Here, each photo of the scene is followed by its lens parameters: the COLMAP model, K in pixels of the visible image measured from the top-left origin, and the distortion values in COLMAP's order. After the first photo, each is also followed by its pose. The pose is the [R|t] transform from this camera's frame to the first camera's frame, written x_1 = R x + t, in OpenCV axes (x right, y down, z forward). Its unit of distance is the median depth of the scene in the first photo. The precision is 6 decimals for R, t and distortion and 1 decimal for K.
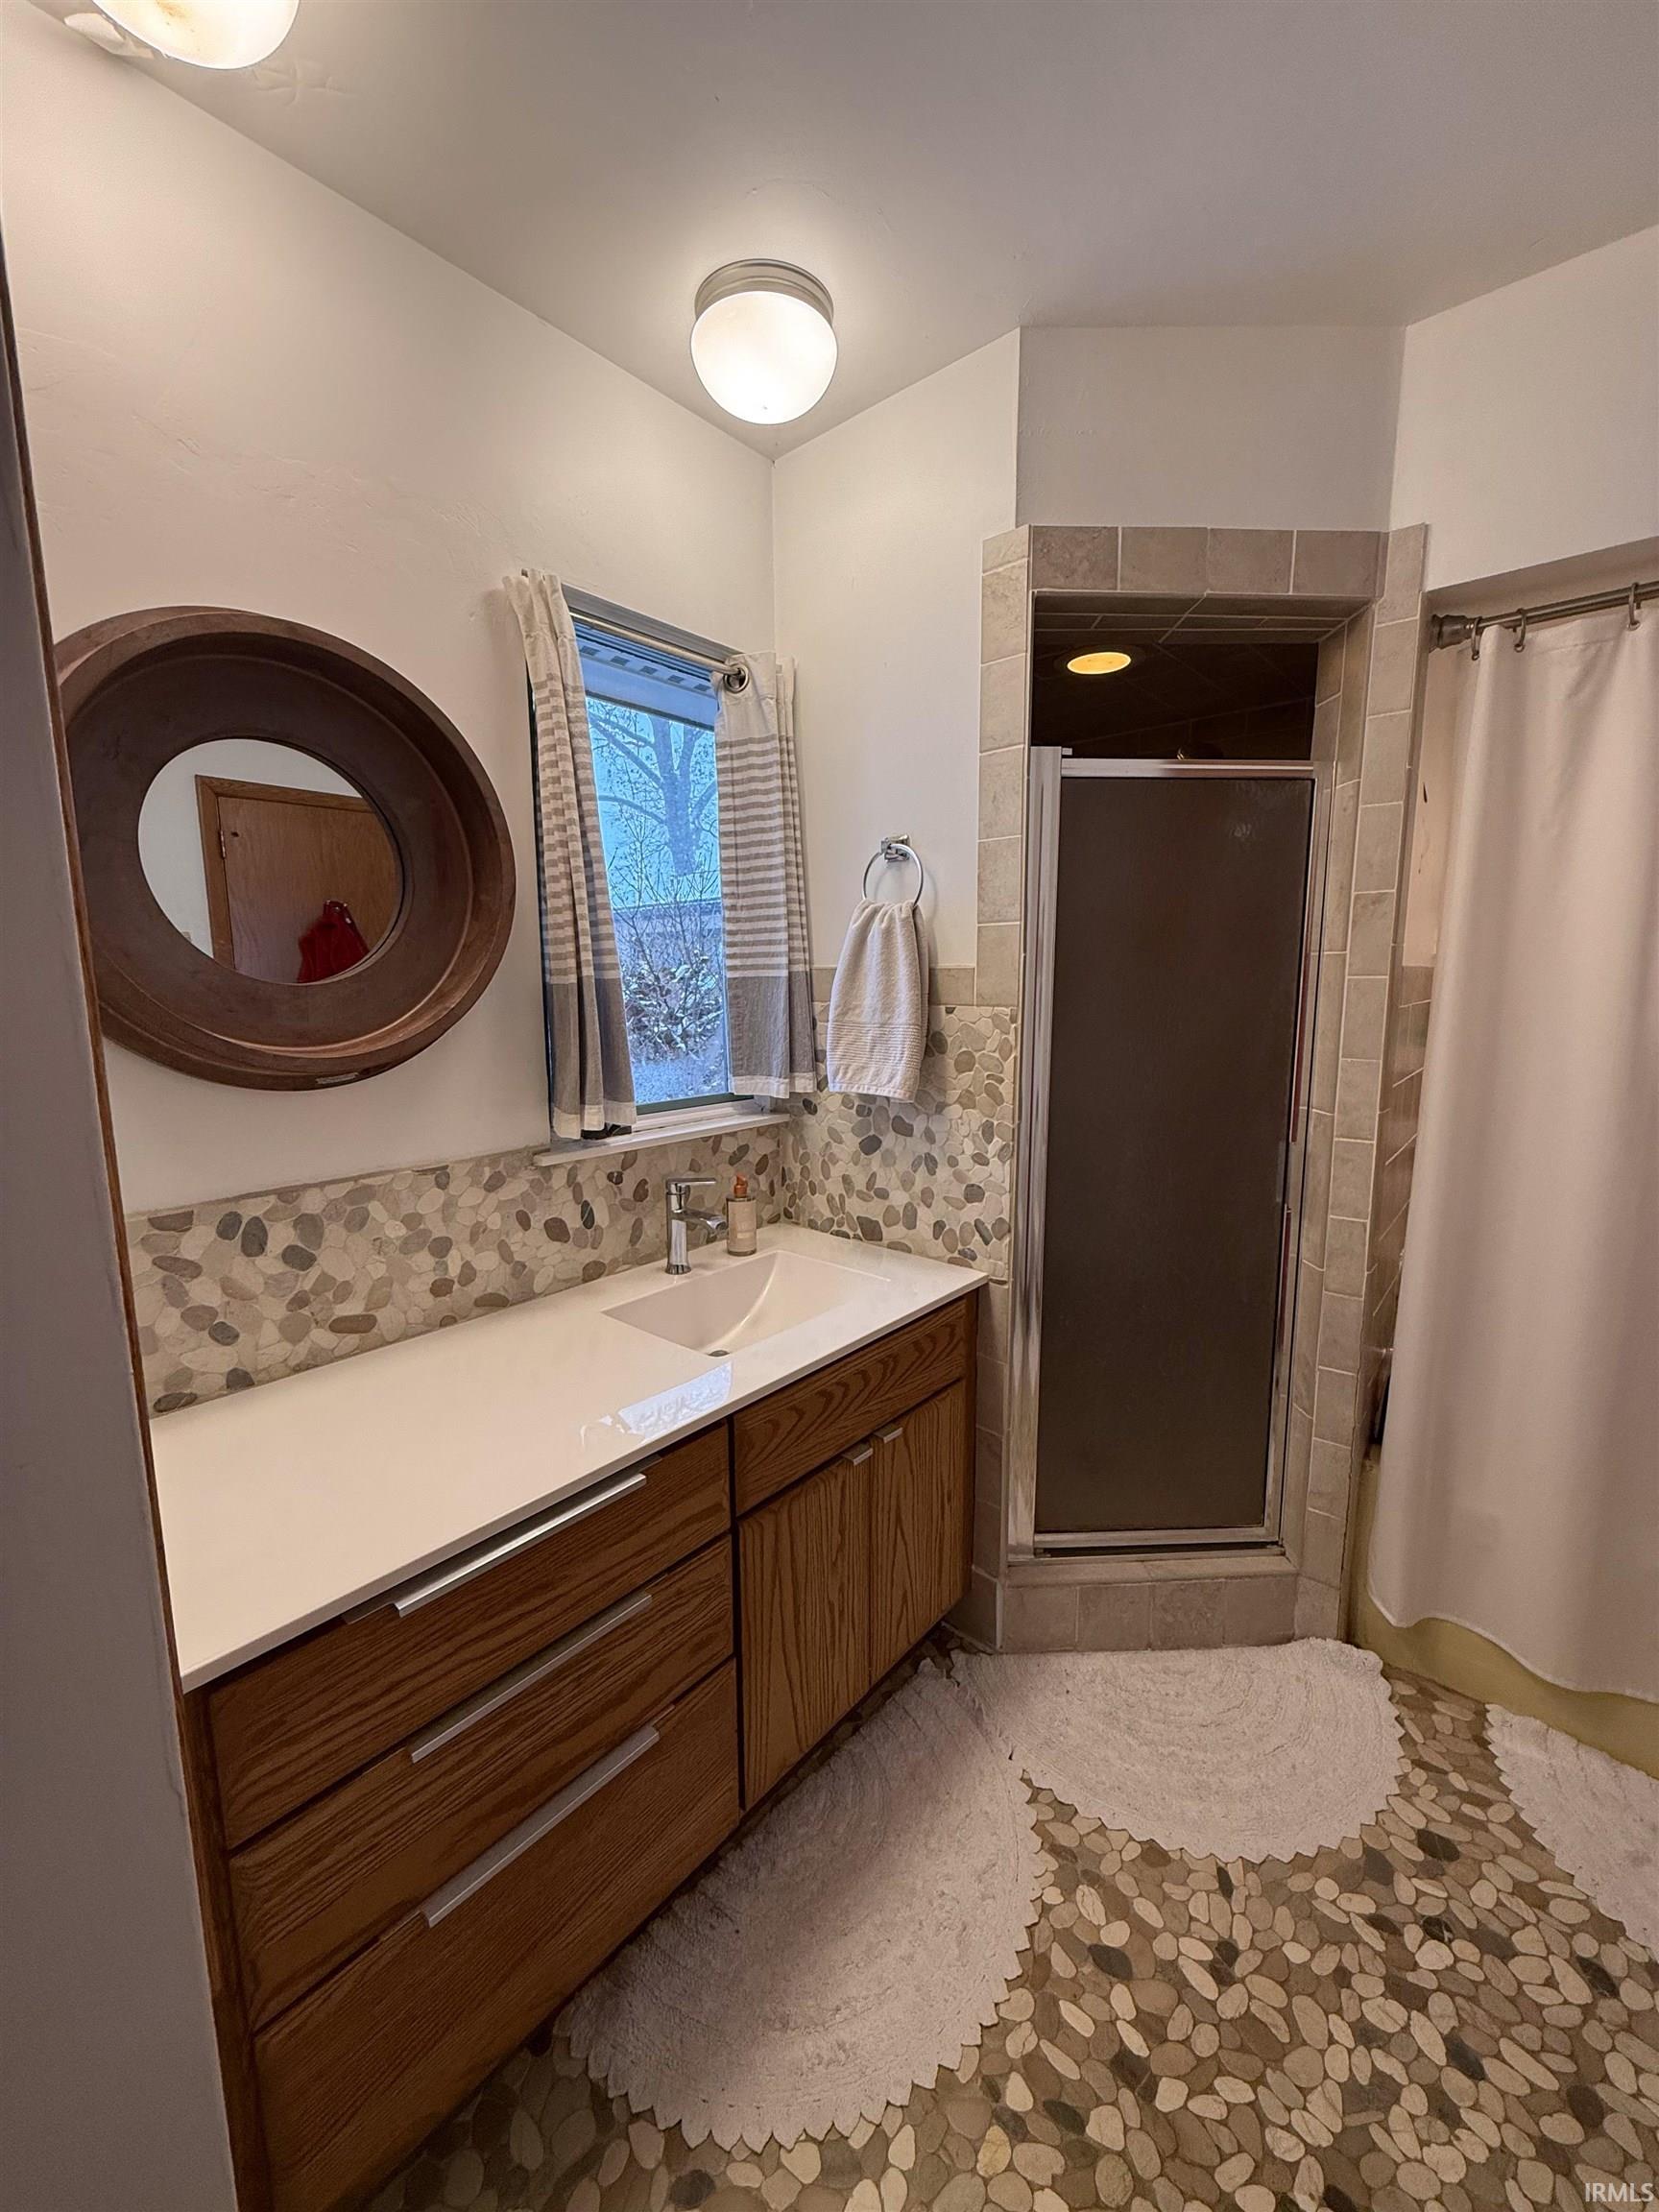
lens RADIAL K [[878.4, 0, 827.1], [0, 878.4, 1105.2], [0, 0, 1]] dist [0.000799, -0.000132]
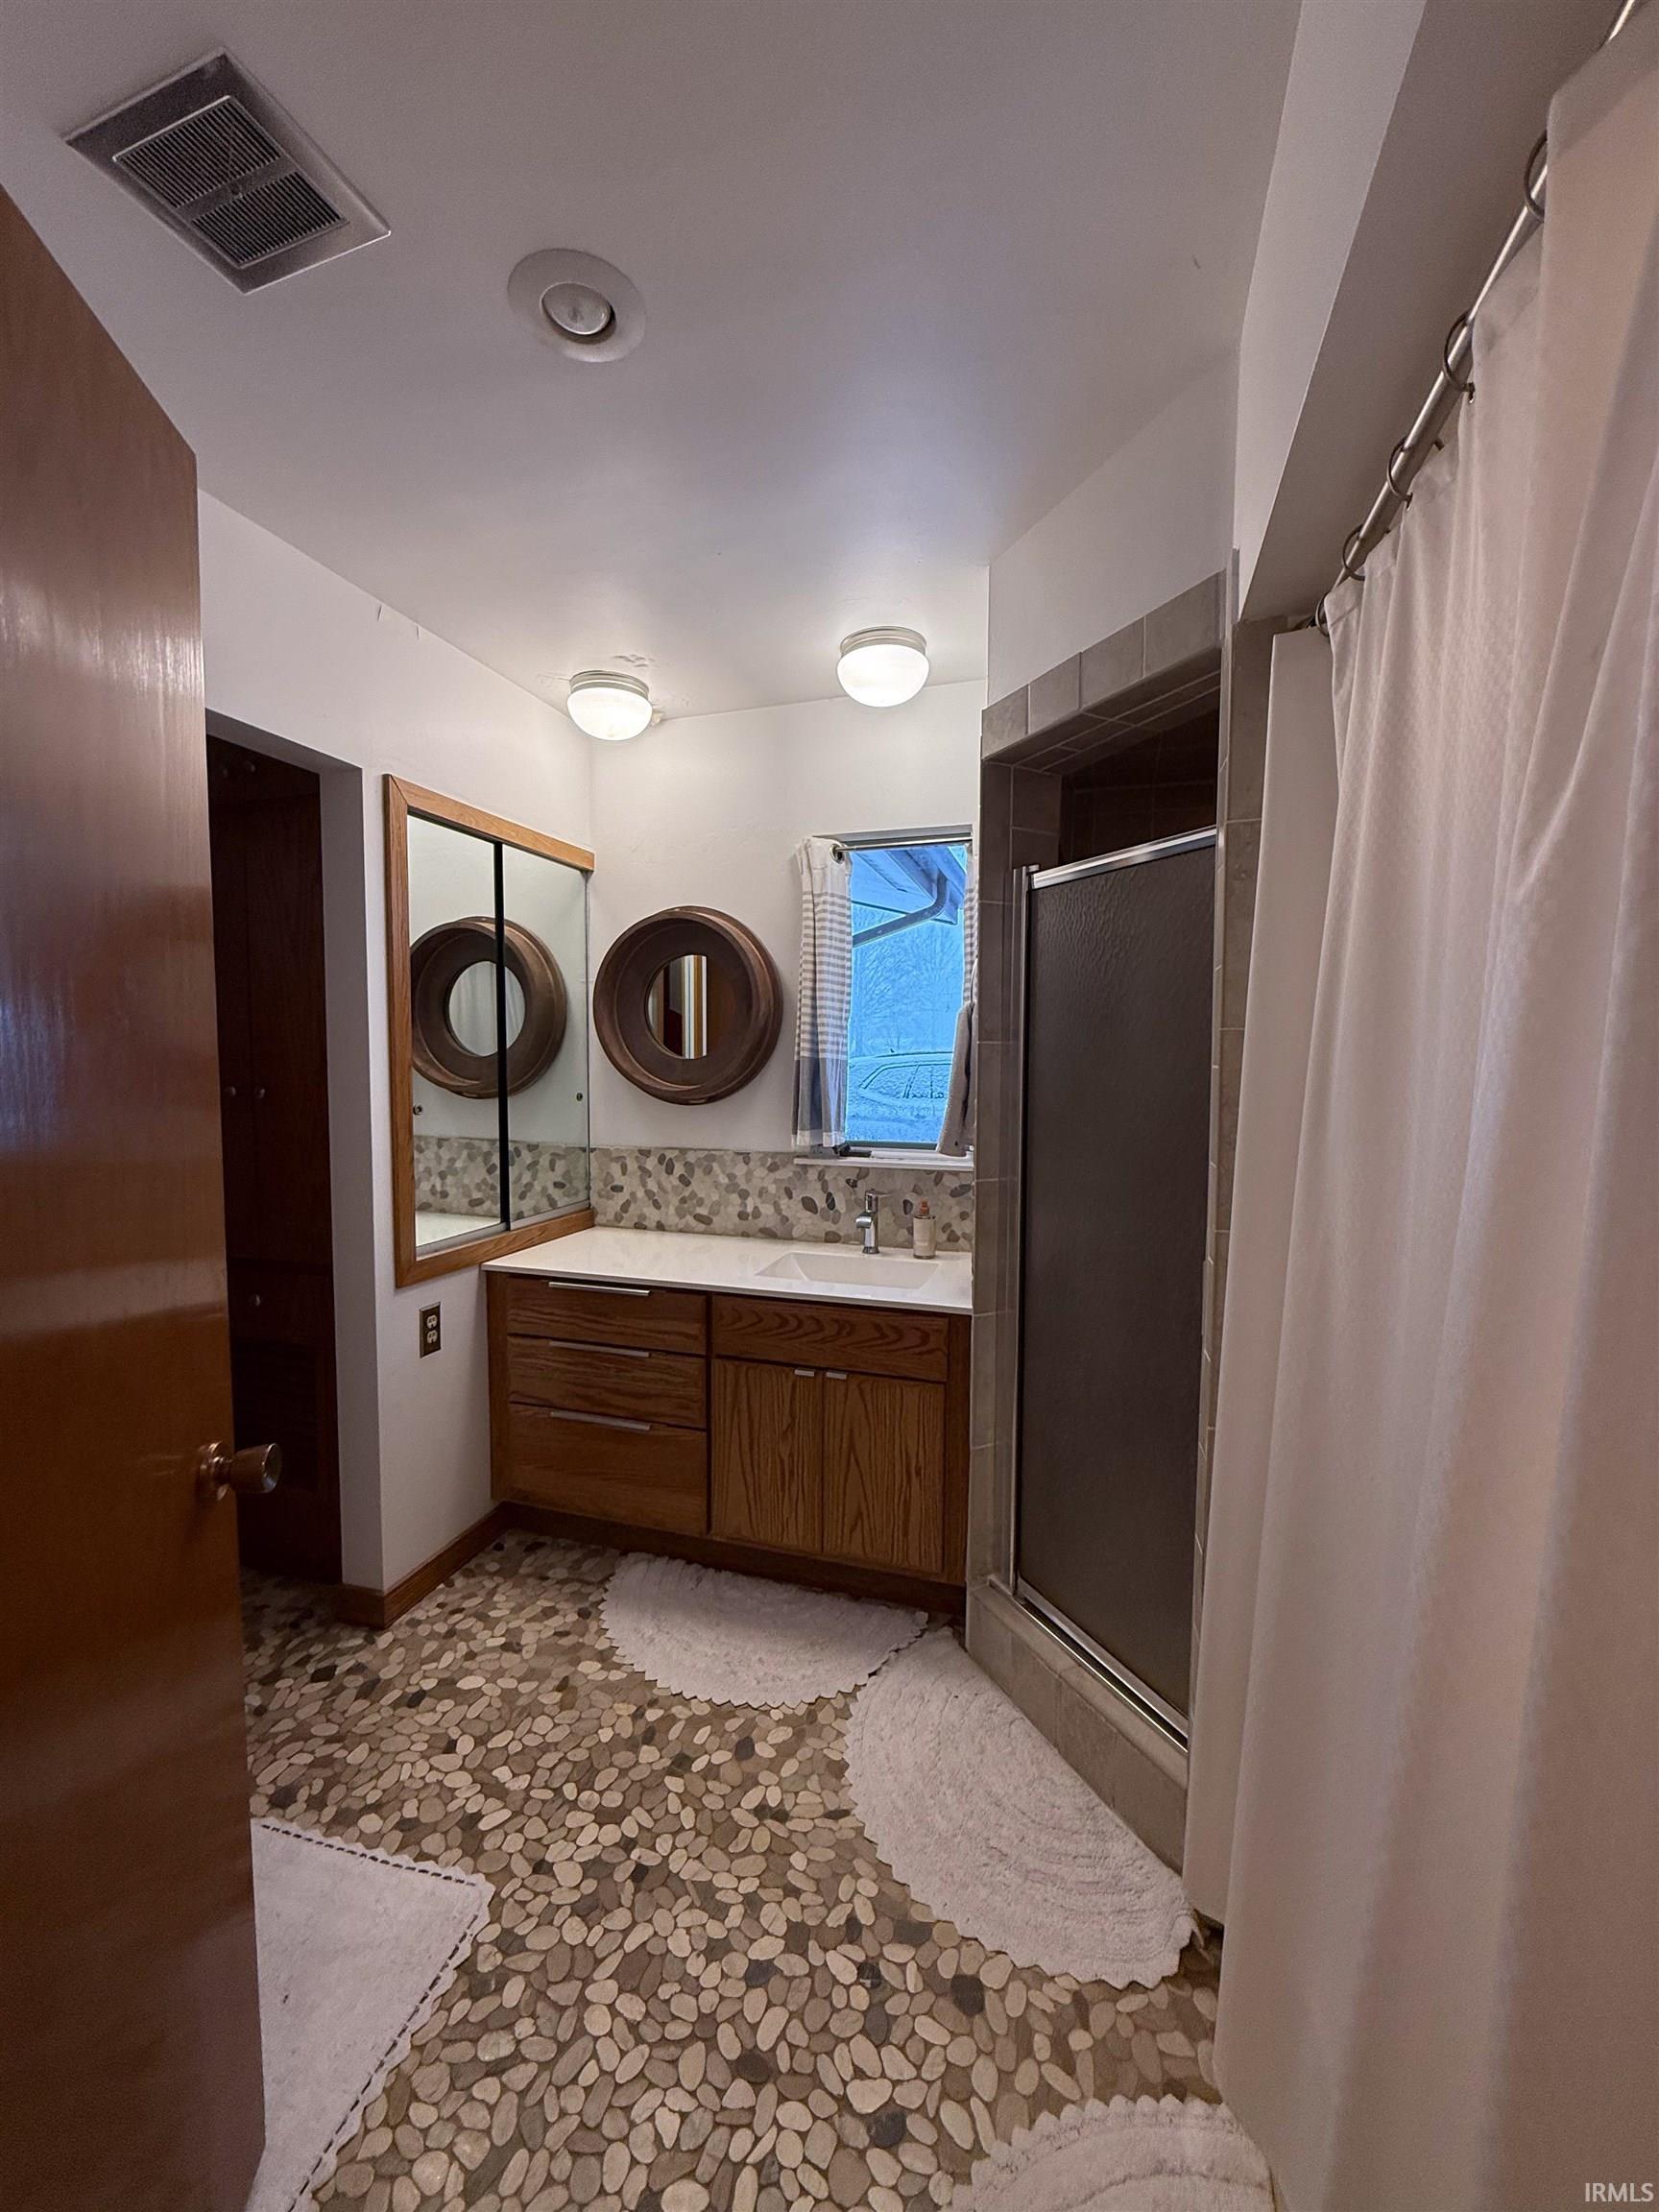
lens RADIAL K [[878.4, 0, 827.1], [0, 878.4, 1105.2], [0, 0, 1]] dist [0.000799, -0.000132]
pose [[0.395040, 0.061868, -0.916578, 1.561793], [-0.137796, 0.990433, 0.007464, -0.081673], [0.908271, 0.123352, 0.399786, 0.412316]]
